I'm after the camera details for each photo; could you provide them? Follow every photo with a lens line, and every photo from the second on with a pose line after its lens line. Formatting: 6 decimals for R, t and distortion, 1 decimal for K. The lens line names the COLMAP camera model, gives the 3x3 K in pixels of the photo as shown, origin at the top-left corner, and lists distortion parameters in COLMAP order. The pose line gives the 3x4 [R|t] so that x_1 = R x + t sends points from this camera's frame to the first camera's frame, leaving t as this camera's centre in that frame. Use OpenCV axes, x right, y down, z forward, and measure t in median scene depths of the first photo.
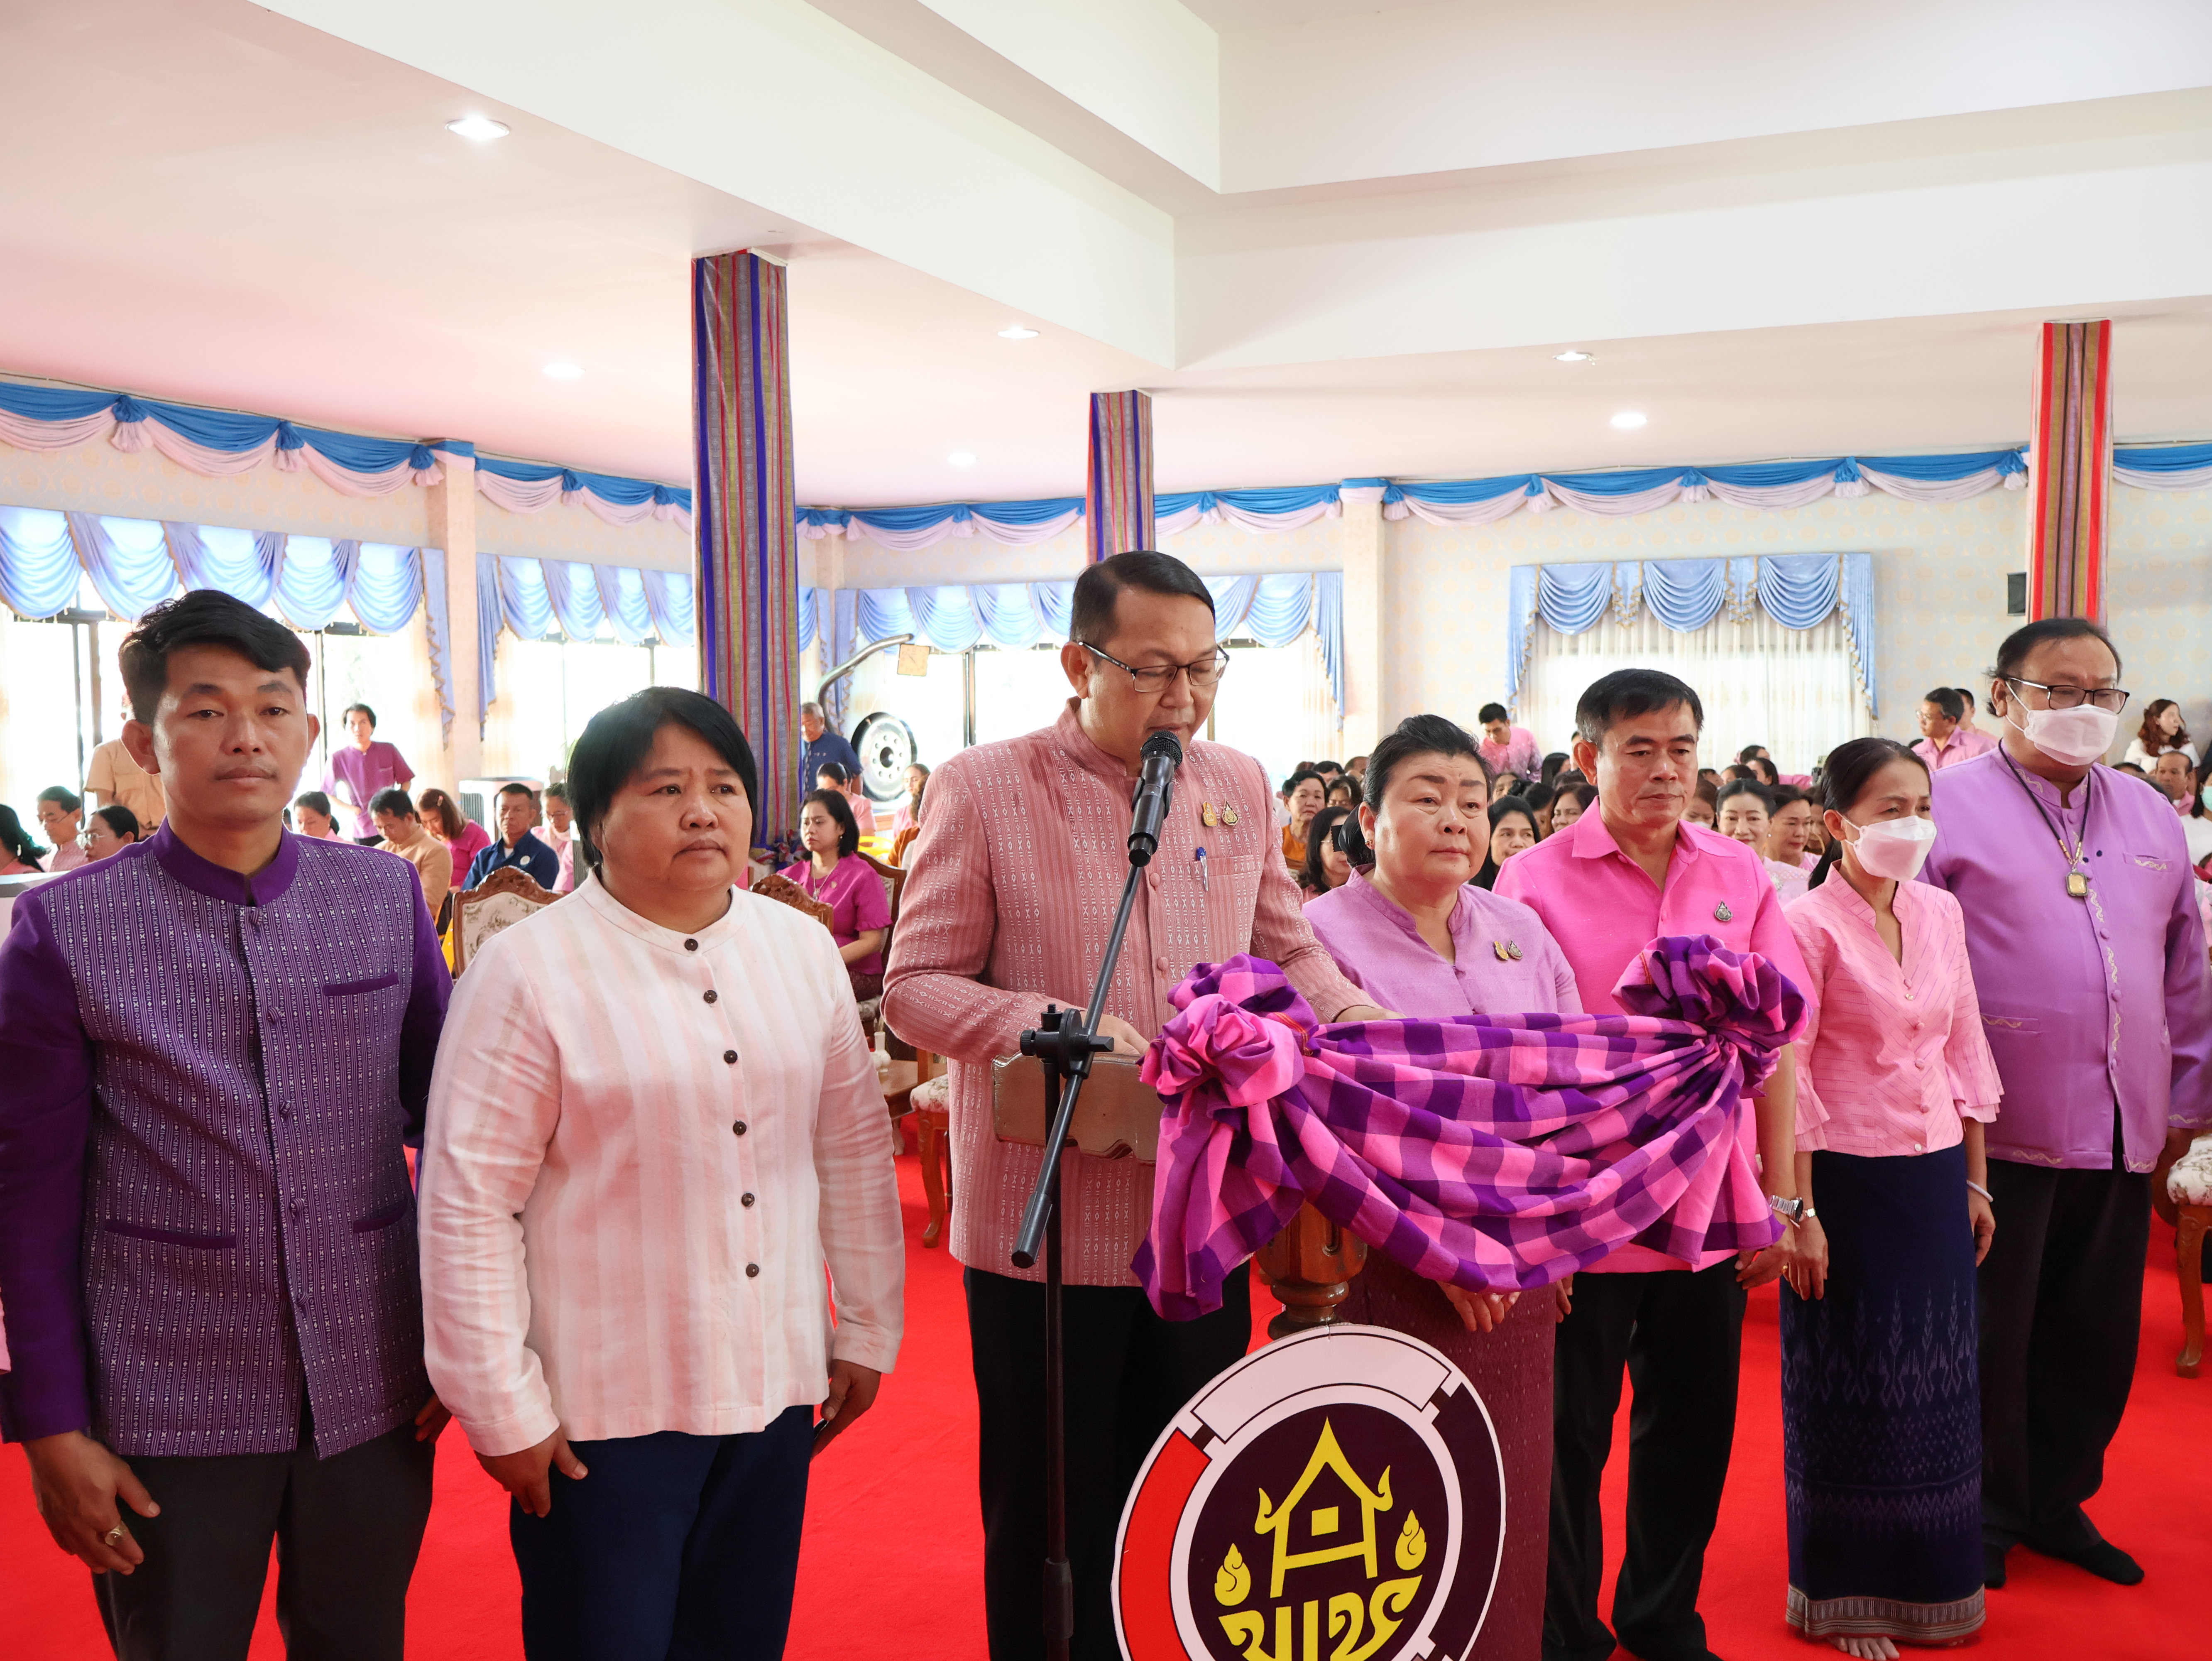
lens RADIAL K [[2082.6, 0, 1100.2], [0, 2082.6, 834.9], [0, 0, 1]] dist [-0.004986, 0.000000]
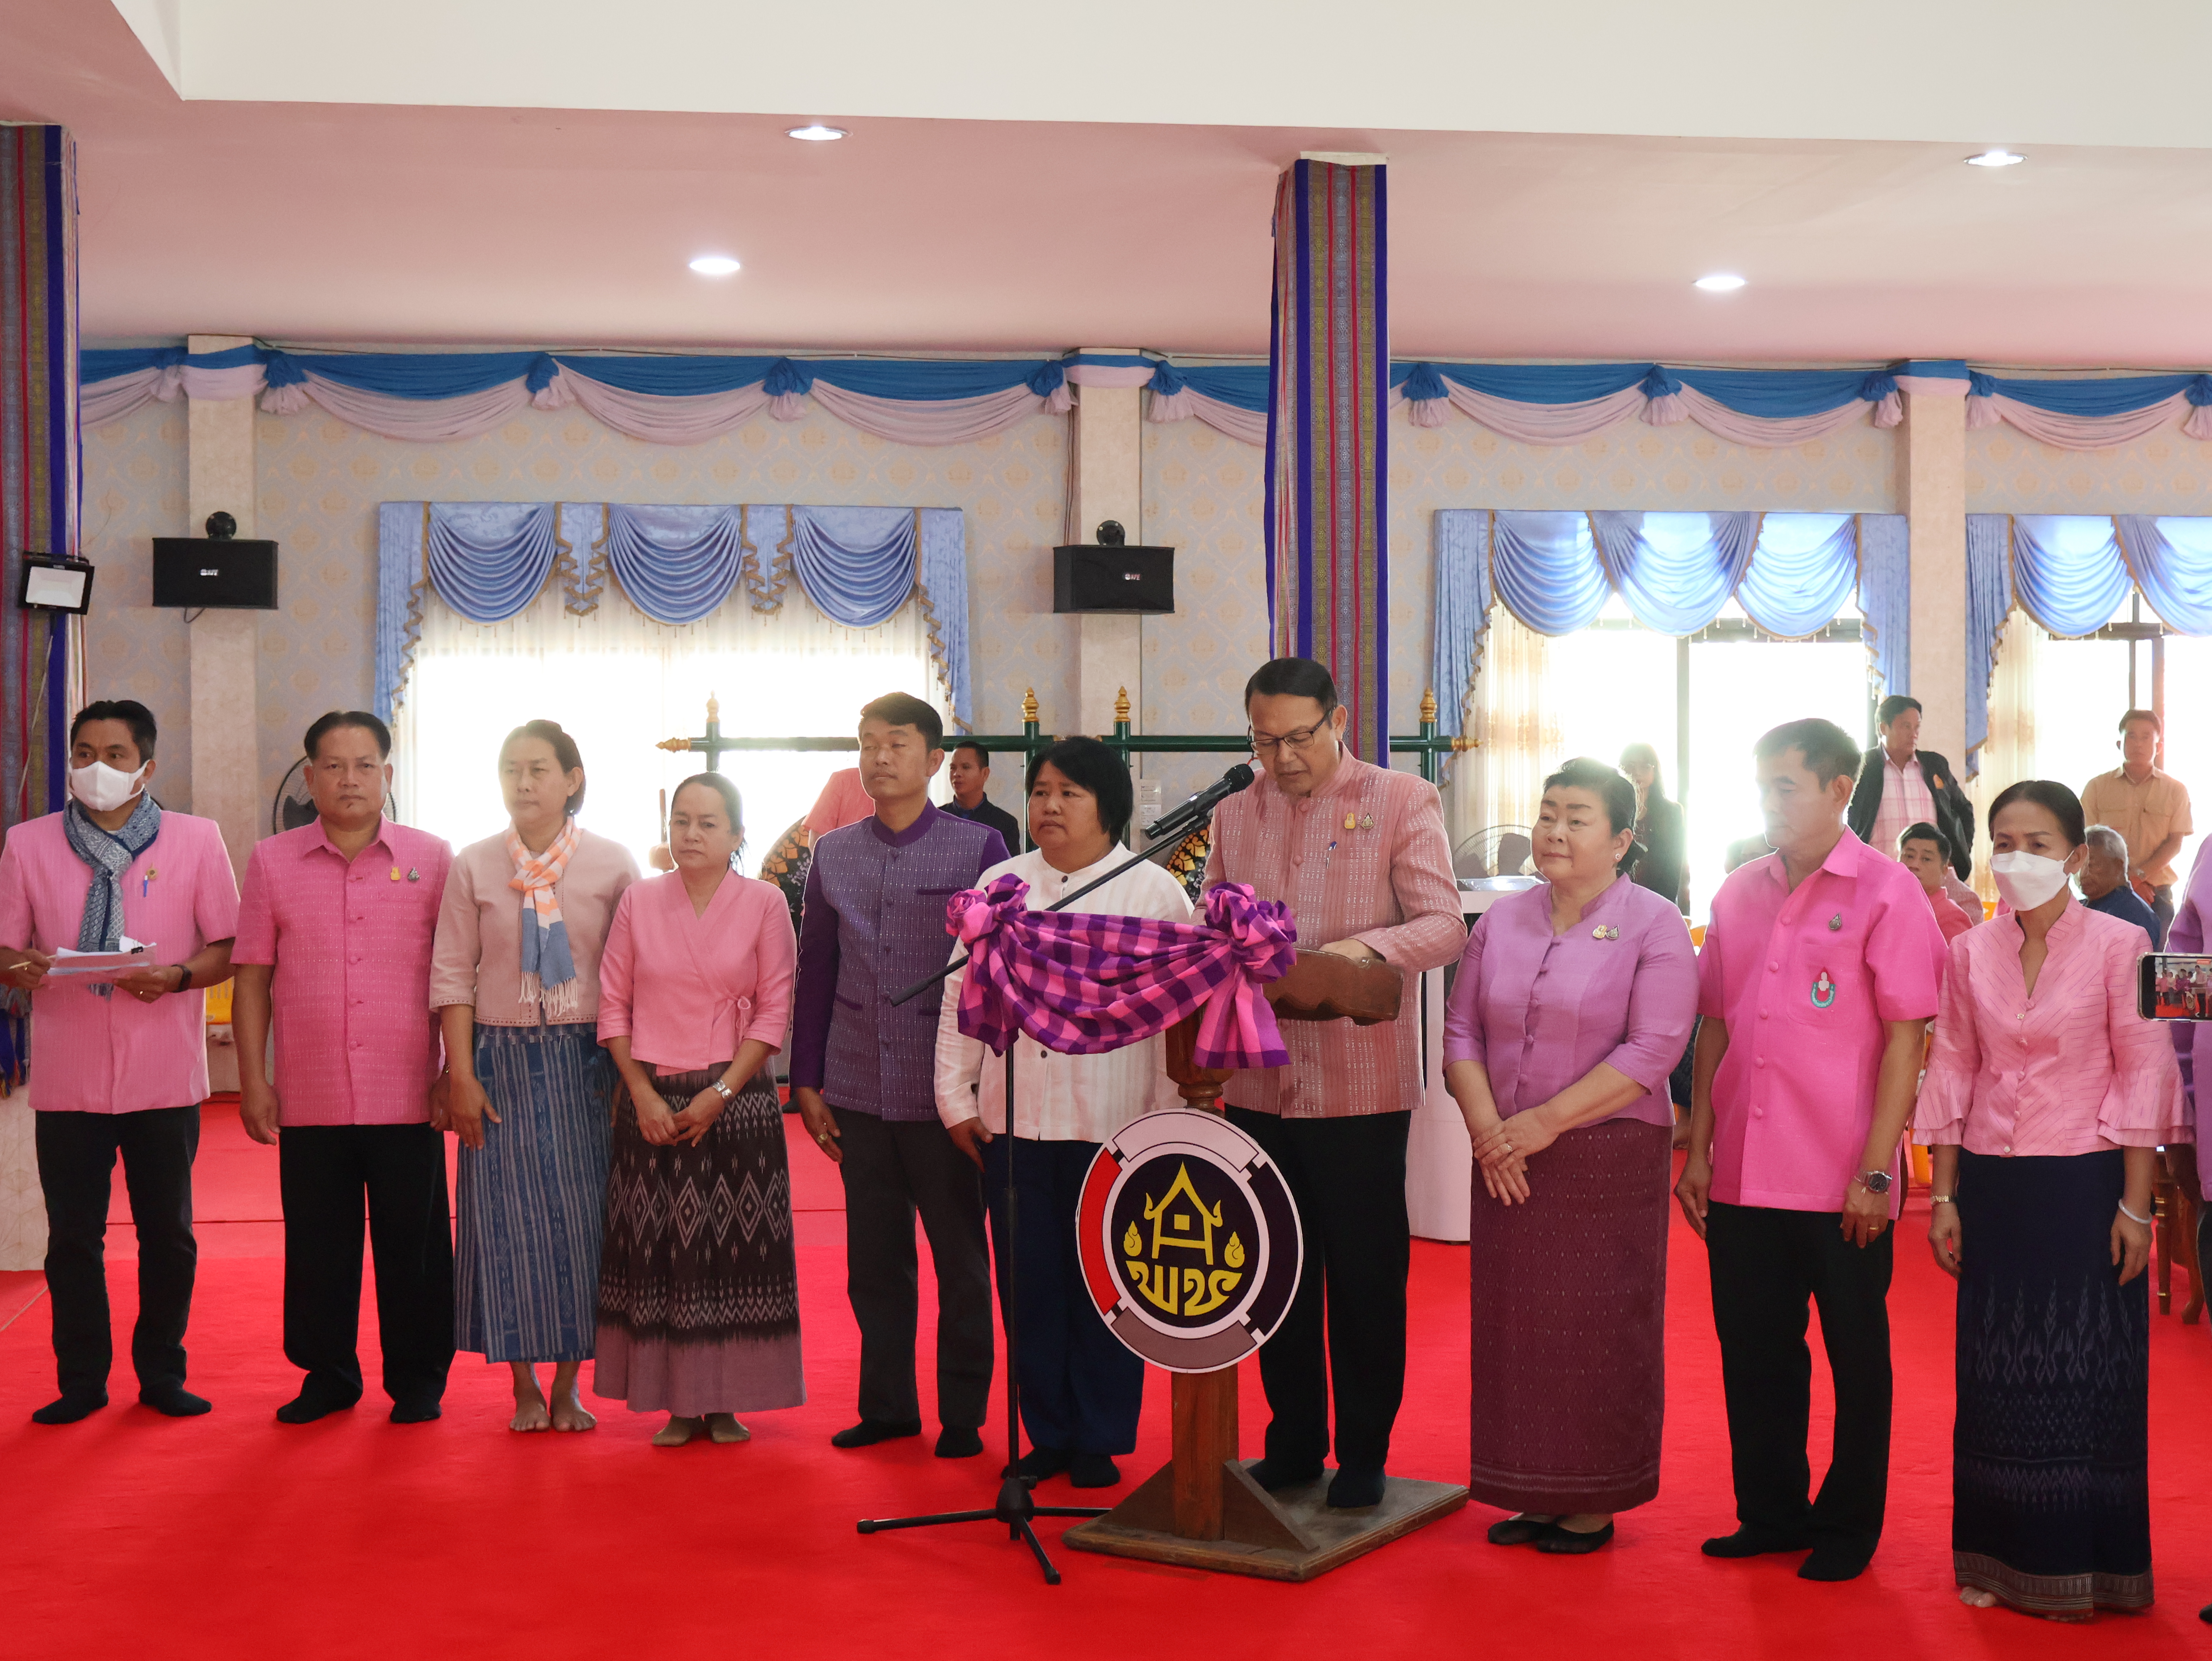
lens RADIAL K [[3291.7, 0, 1117.0], [0, 3291.7, 823.9], [0, 0, 1]] dist [0.020333, 0.000000]
pose [[0.525368, 0.026199, -0.850472, 1.638651], [-0.052814, 0.998603, -0.001863, 0.005466], [0.849235, 0.045895, 0.526017, -0.339994]]
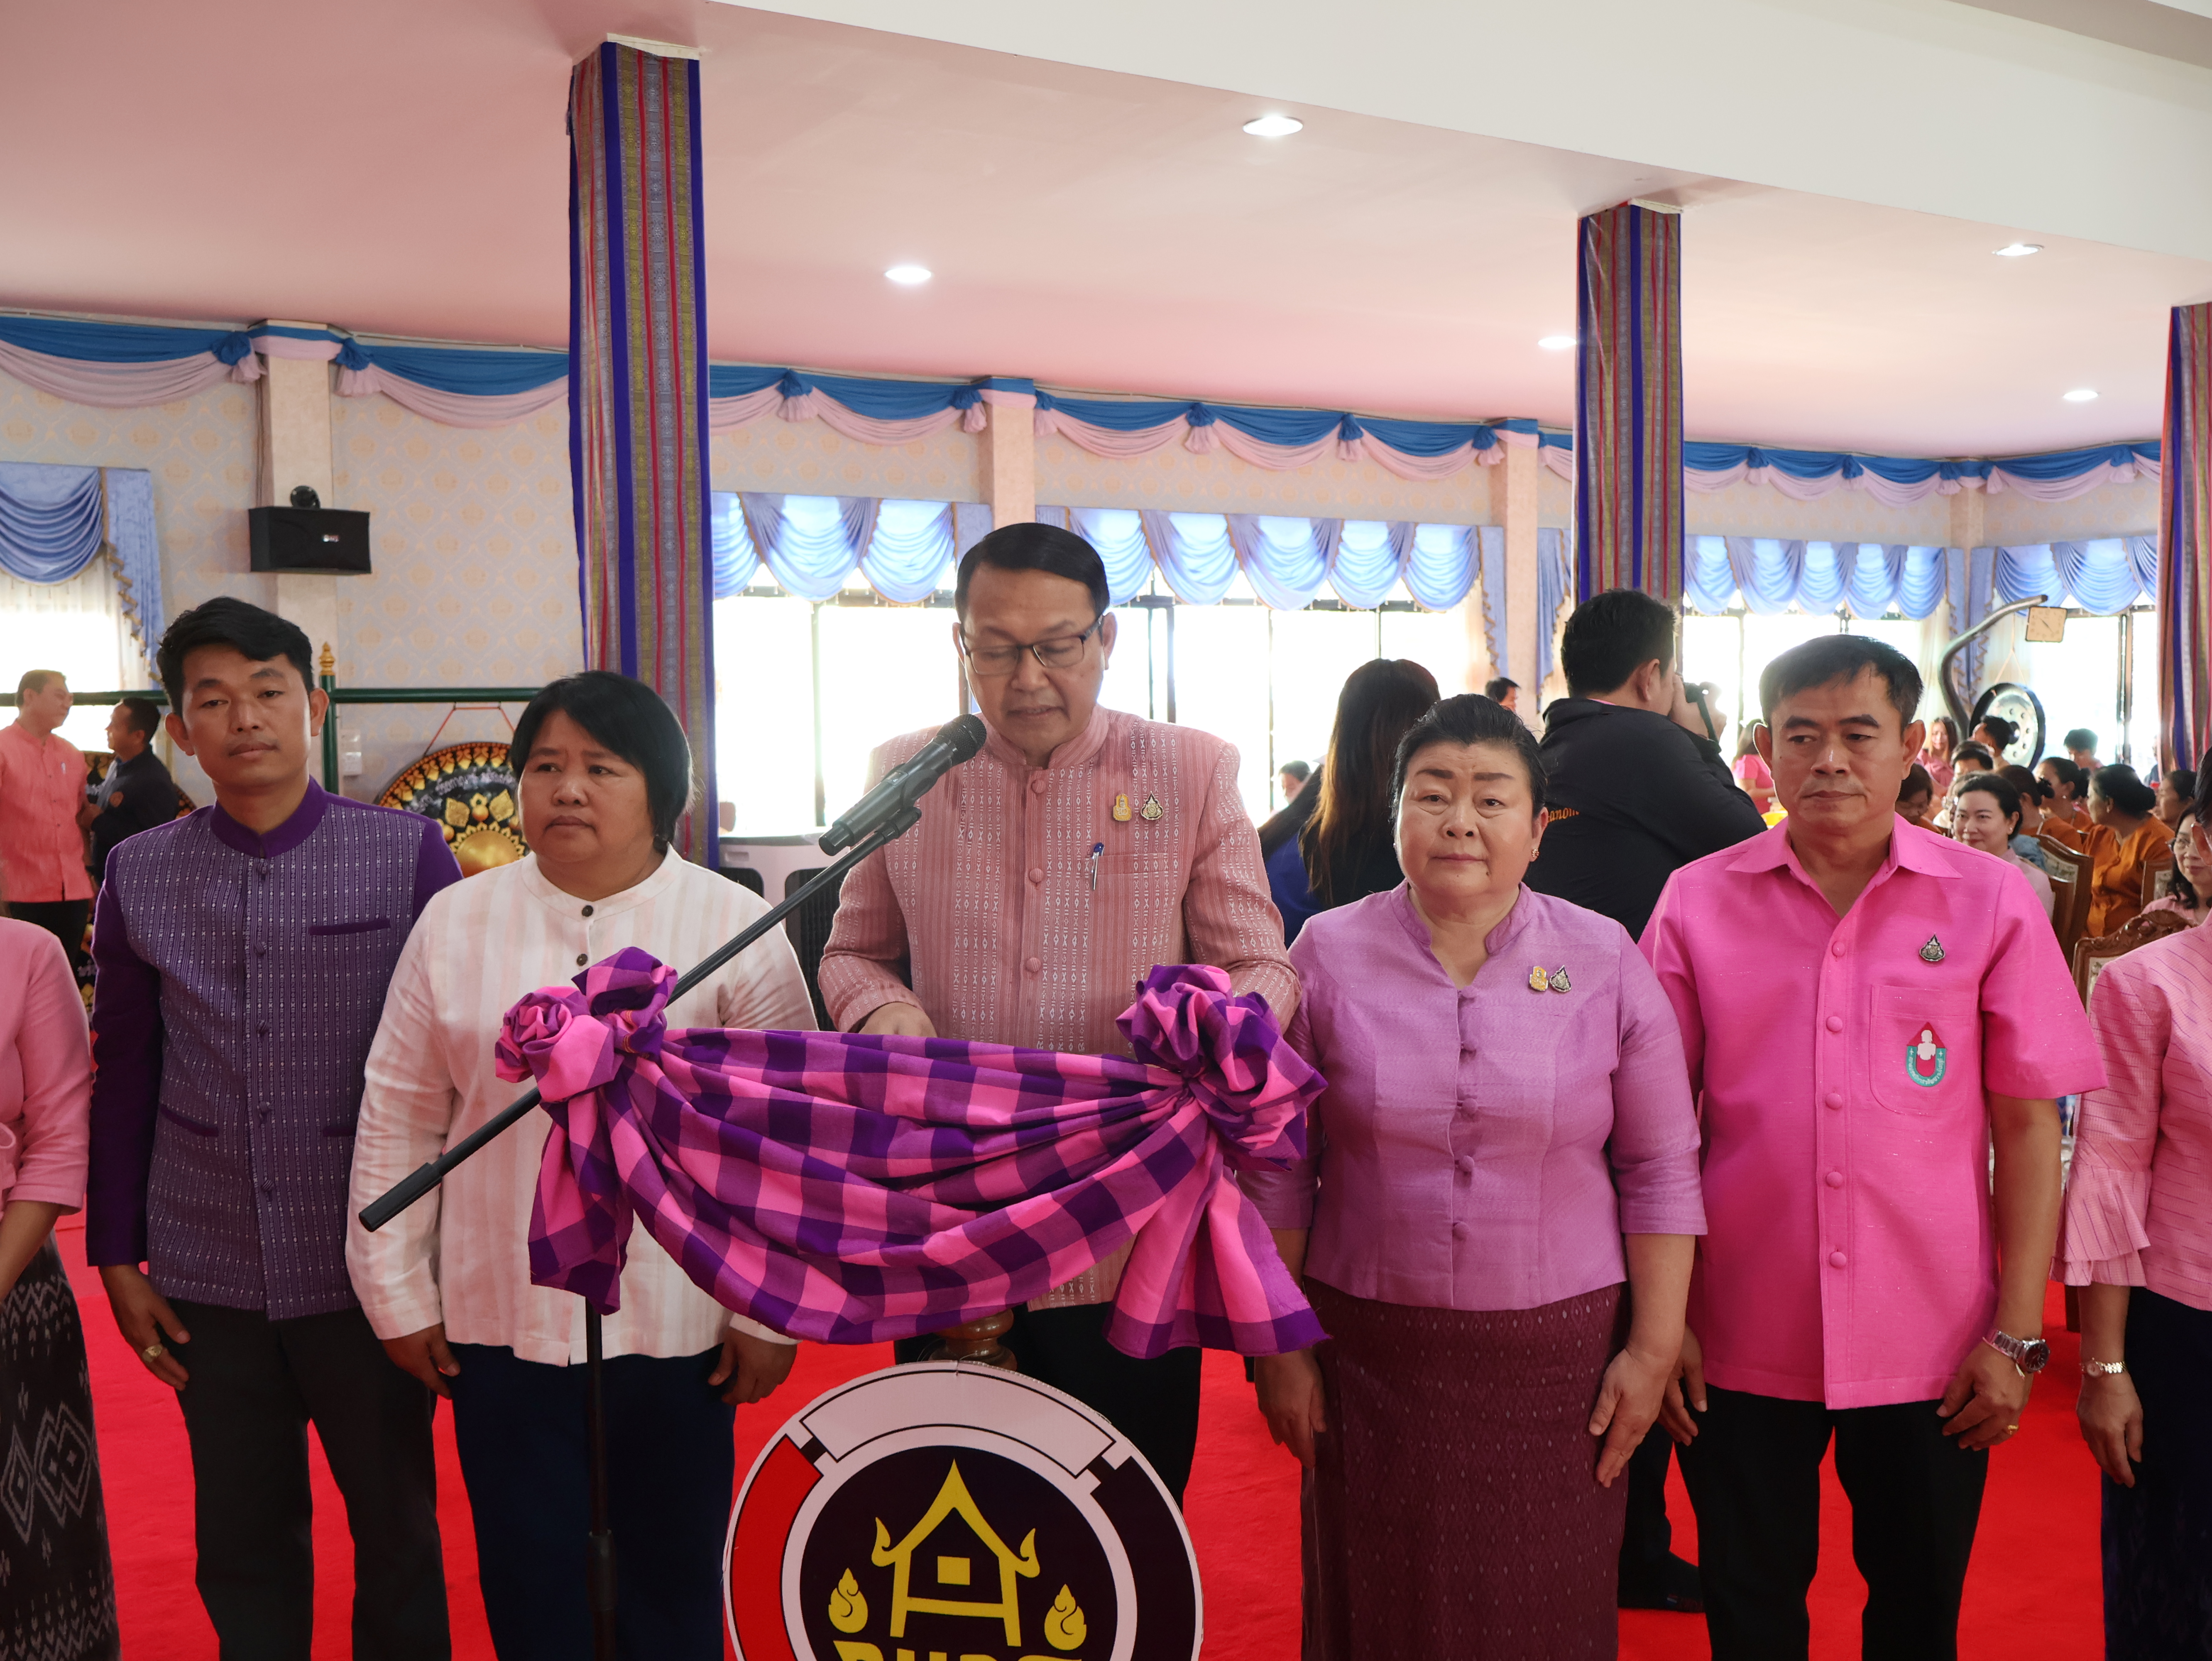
lens RADIAL K [[2082.6, 0, 1097.0], [0, 2082.6, 832.9], [0, 0, 1]] dist [-0.004986, 0.000000]
pose [[0.820185, 0.036158, -0.570955, 0.464126], [-0.028687, 0.999345, 0.022078, -0.014254], [0.571379, -0.001729, 0.820684, 0.189509]]
